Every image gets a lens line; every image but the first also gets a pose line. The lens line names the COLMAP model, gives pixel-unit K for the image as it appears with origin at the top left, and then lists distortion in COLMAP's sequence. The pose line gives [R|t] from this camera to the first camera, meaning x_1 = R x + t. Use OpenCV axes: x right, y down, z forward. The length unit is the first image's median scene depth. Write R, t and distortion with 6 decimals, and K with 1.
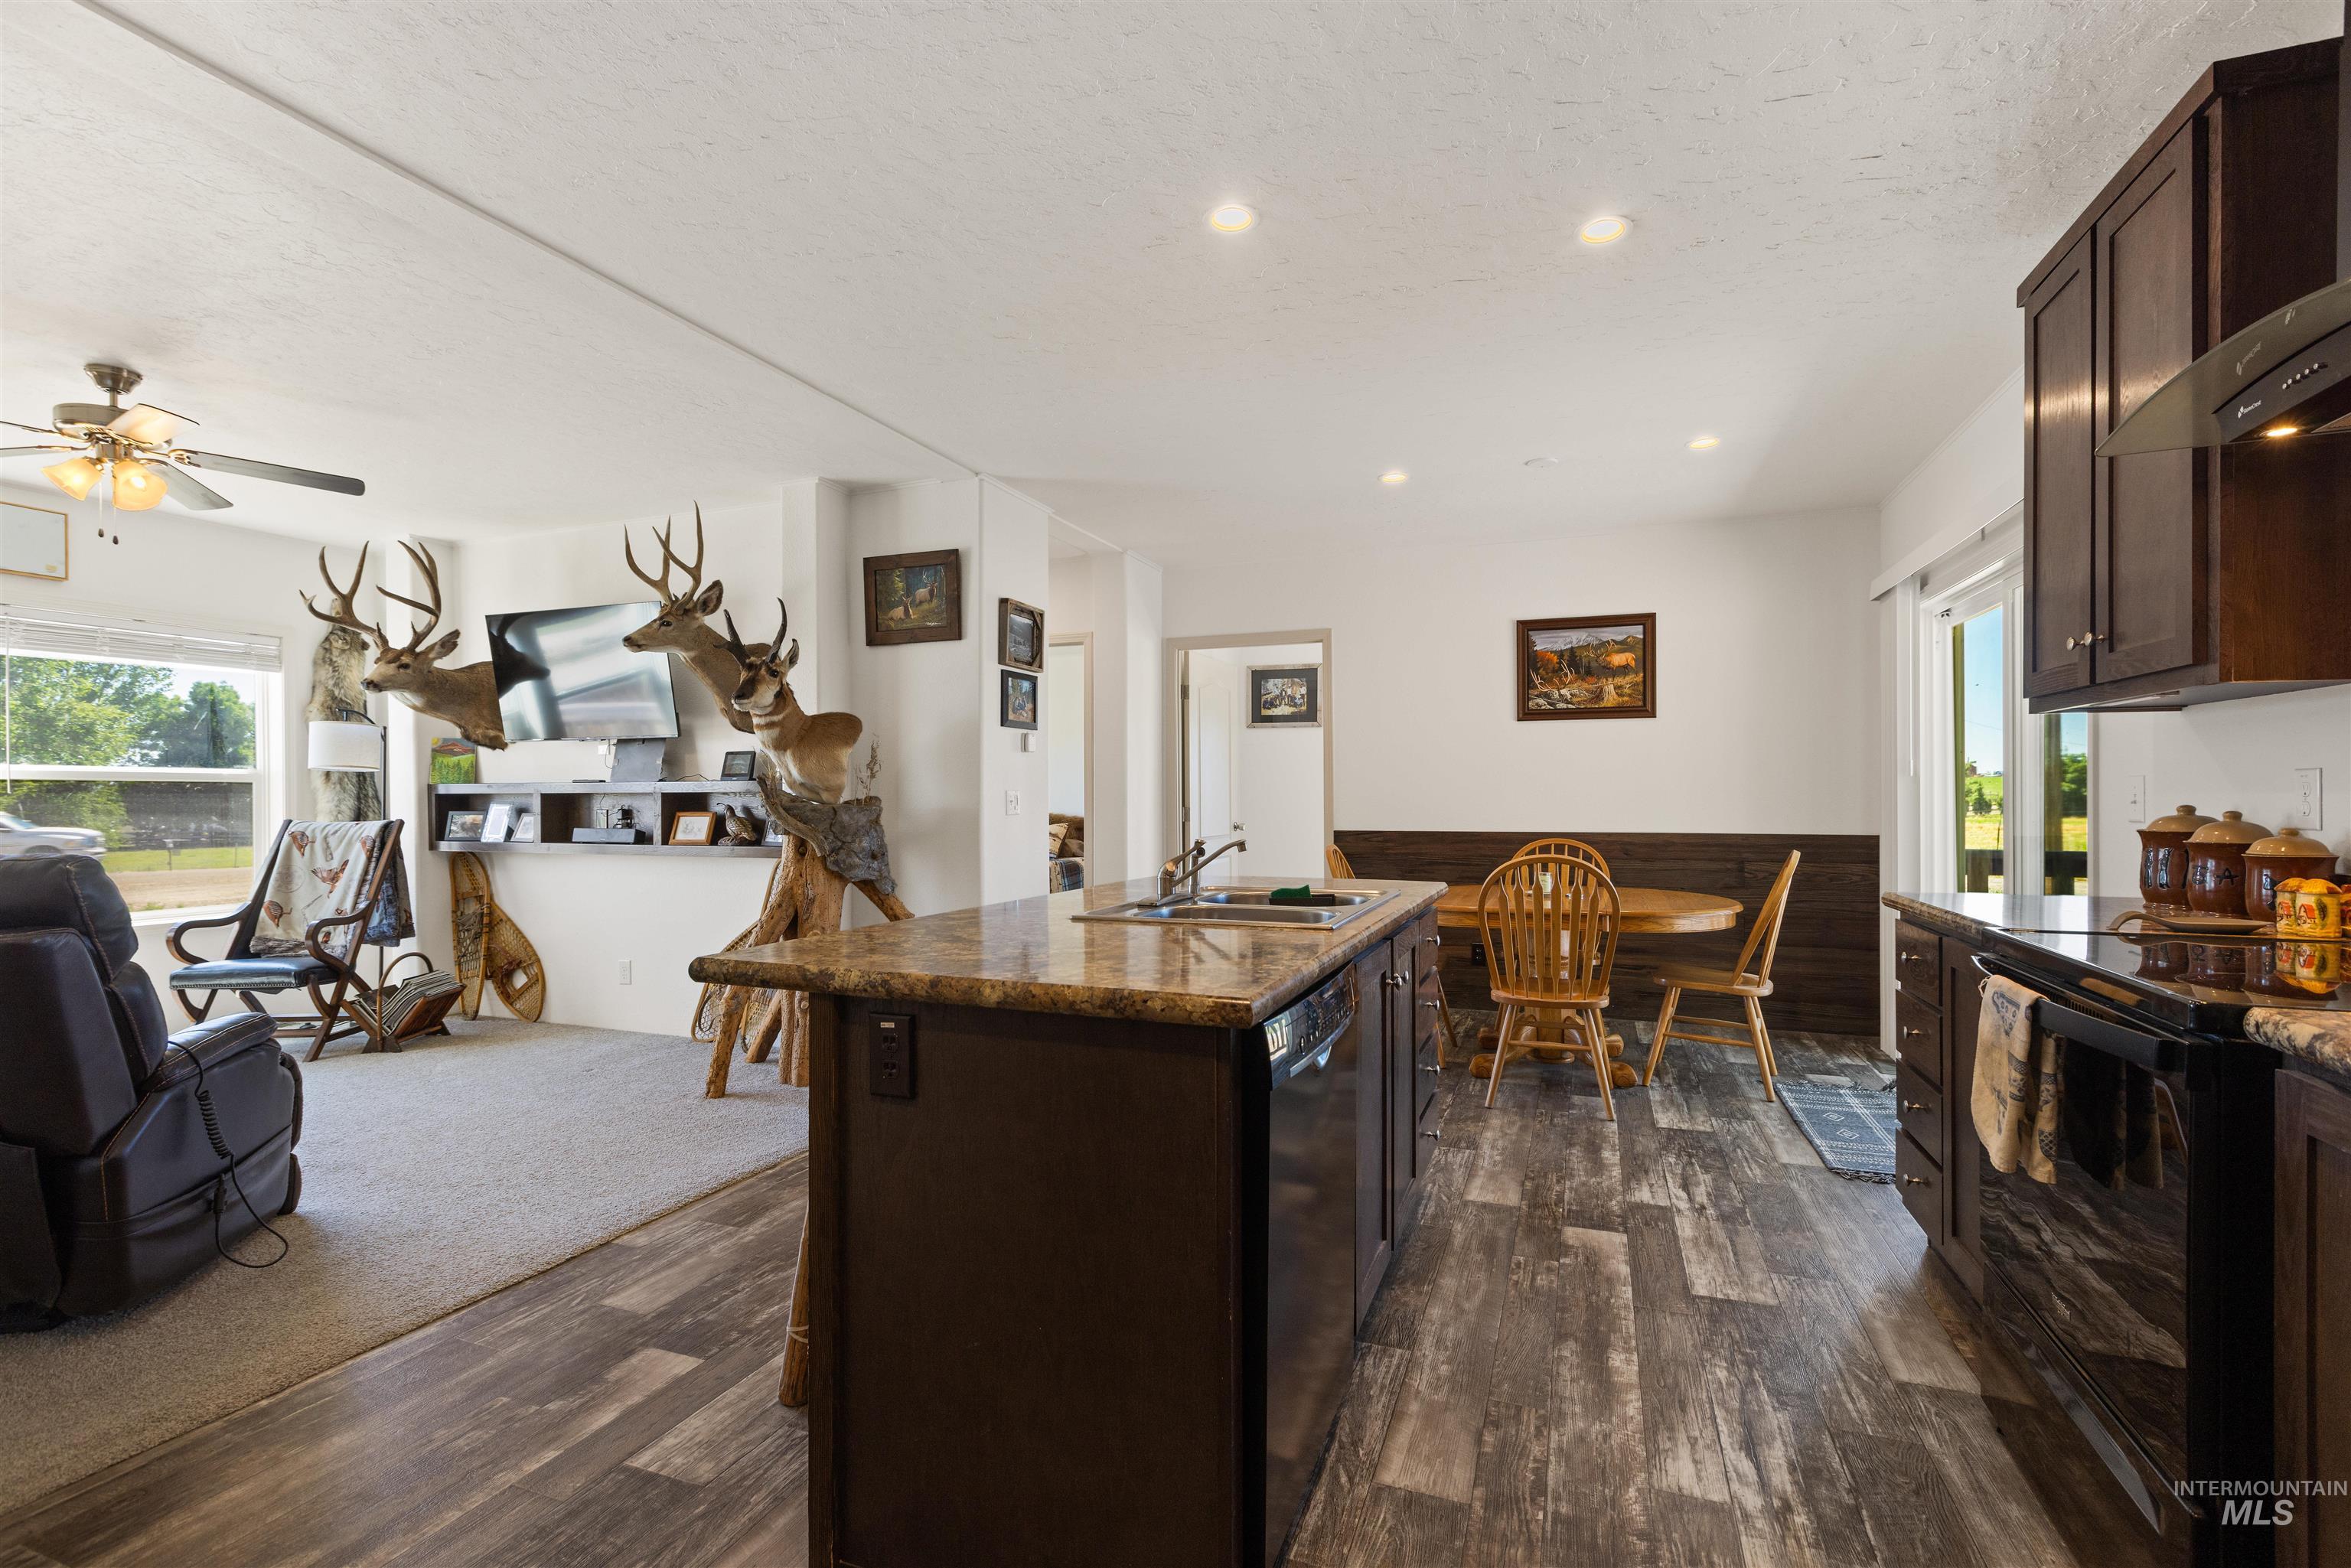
lens RADIAL K [[1068.6, 0, 1192.3], [0, 1068.6, 791.7], [0, 0, 1]] dist [-0.002231, 0.000485]
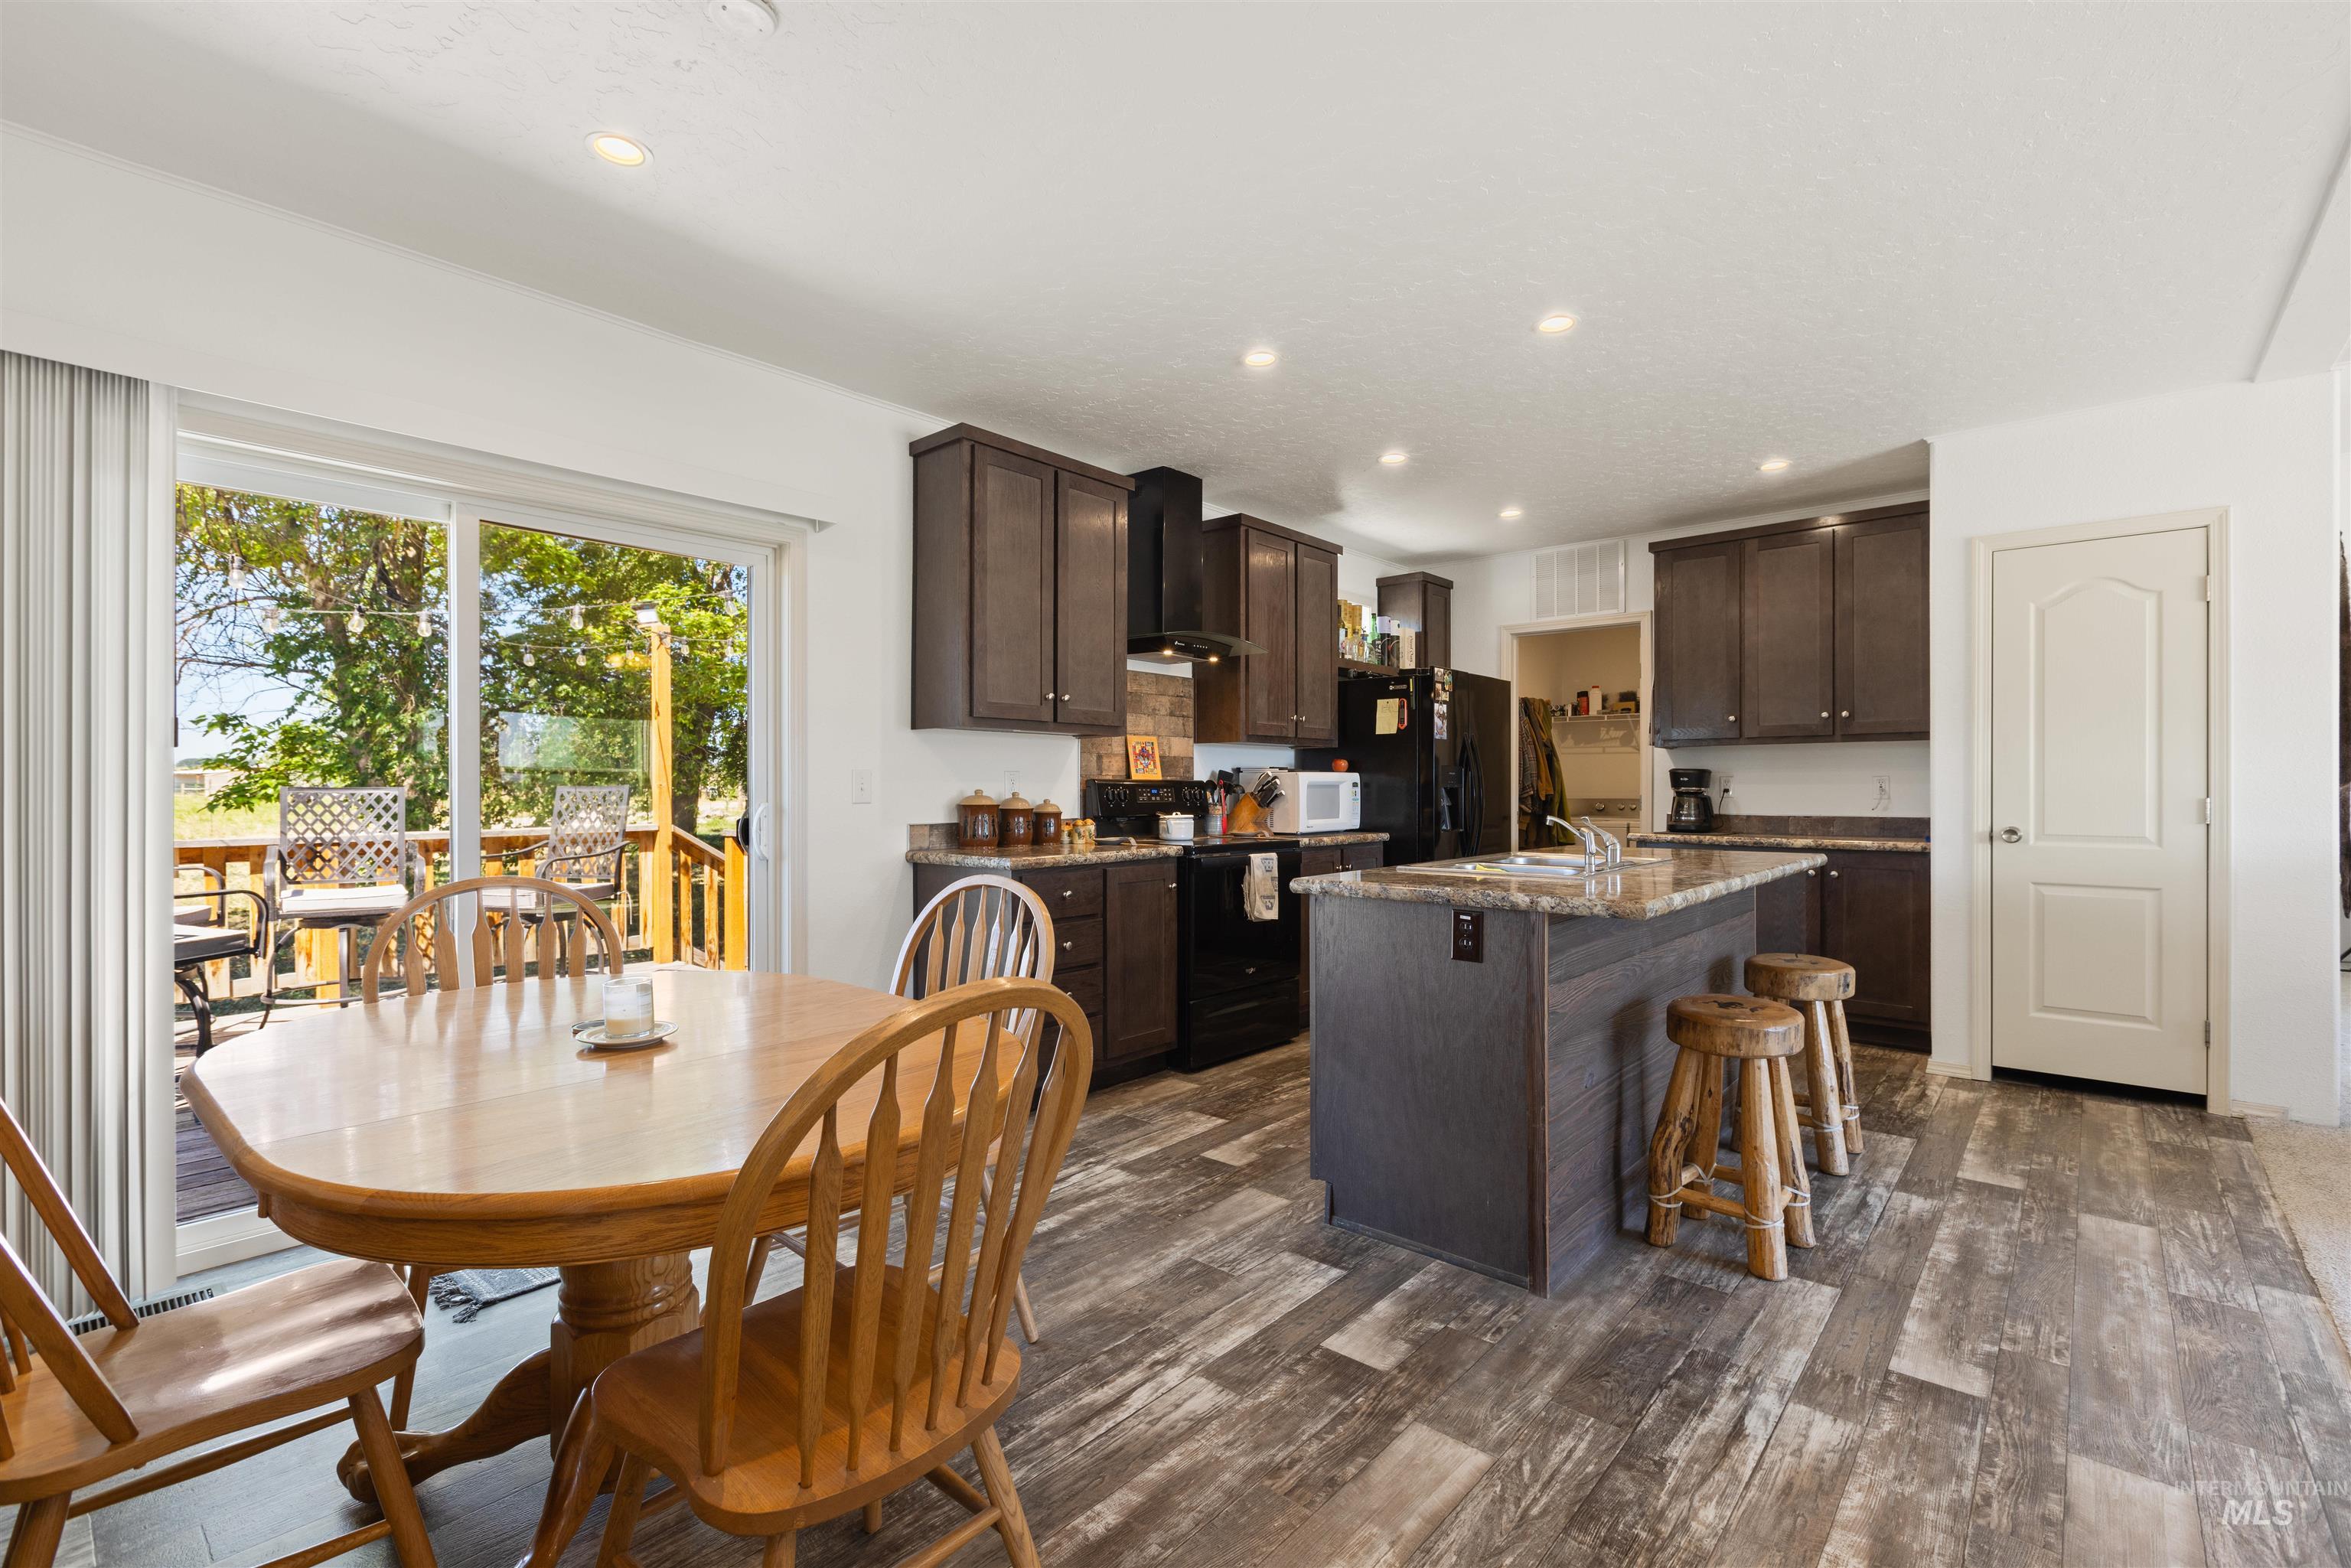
lens RADIAL K [[1051.8, 0, 1184.4], [0, 1051.8, 785.6], [0, 0, 1]] dist [-0.001350, -0.000066]
pose [[-0.937541, 0.002935, 0.347863, 0.009278], [0.001334, 0.999987, -0.004842, 0.006808], [-0.347873, -0.004076, -0.937533, 1.176554]]
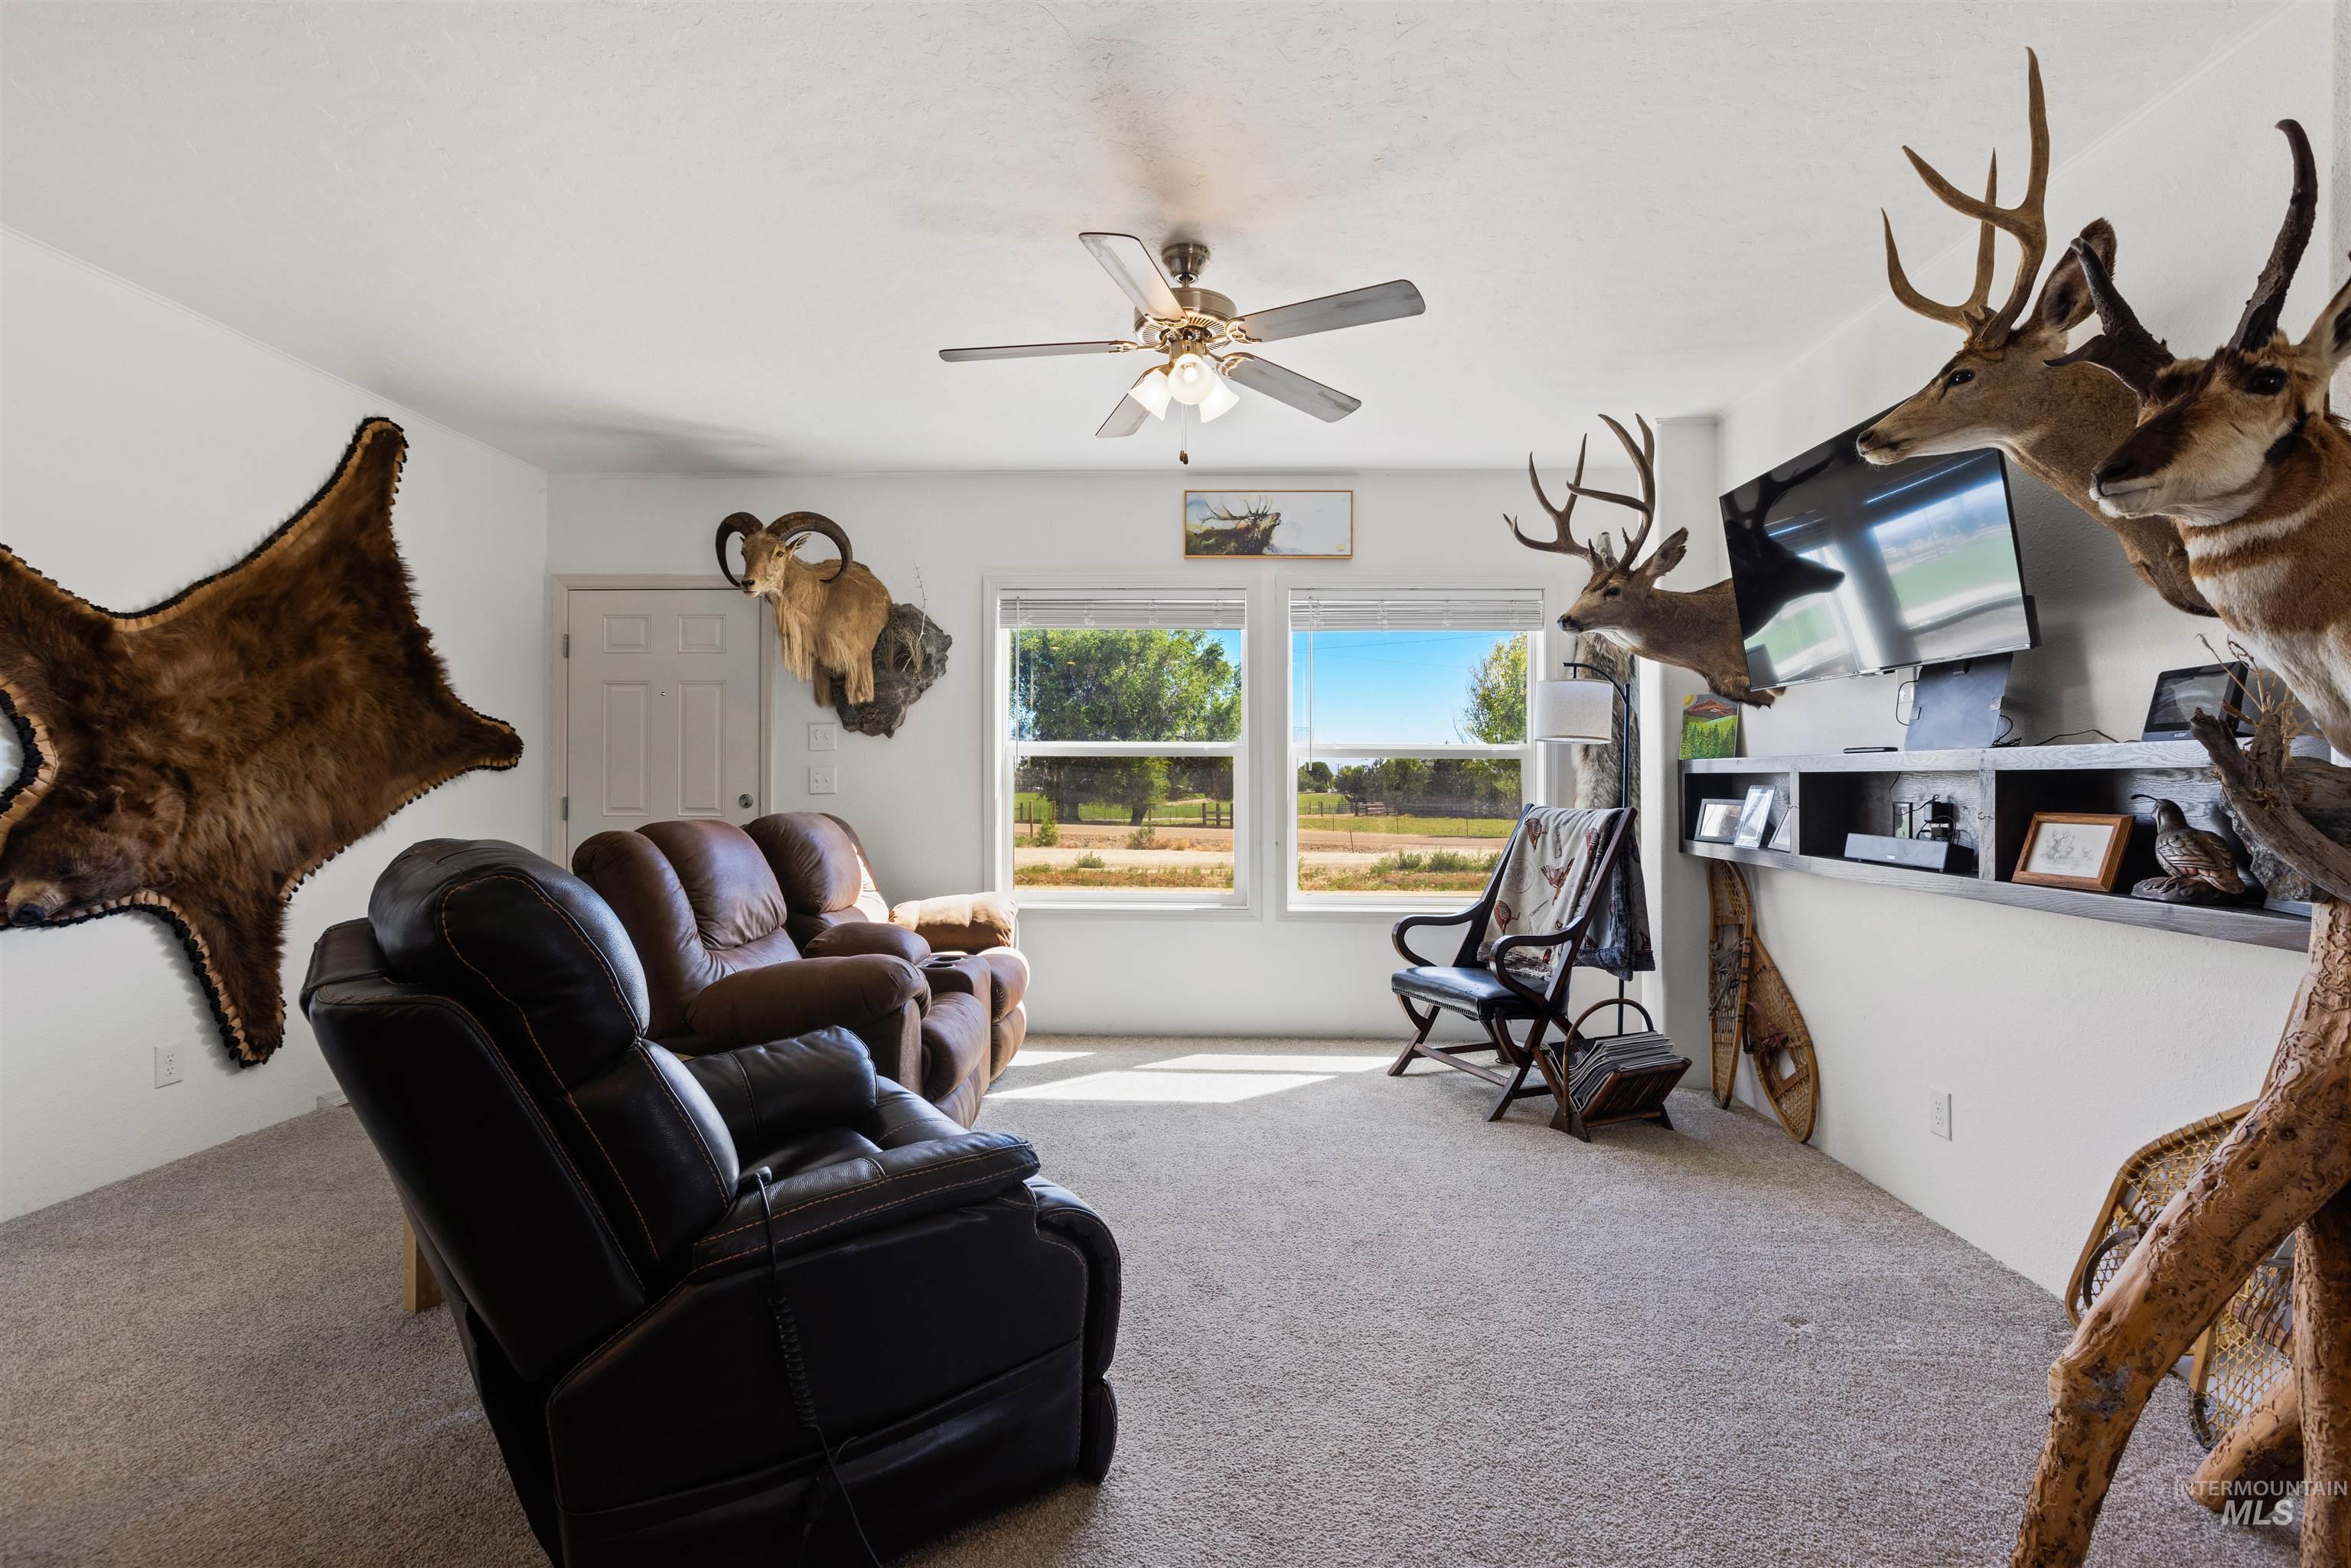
lens RADIAL K [[1051.9, 0, 1174.4], [0, 1051.9, 774.7], [0, 0, 1]] dist [0.001922, -0.000643]
pose [[0.319169, 0.002284, -0.947695, -0.167744], [-0.003130, 0.999994, 0.001356, 0.003377], [0.947692, 0.002534, 0.319175, 0.499637]]
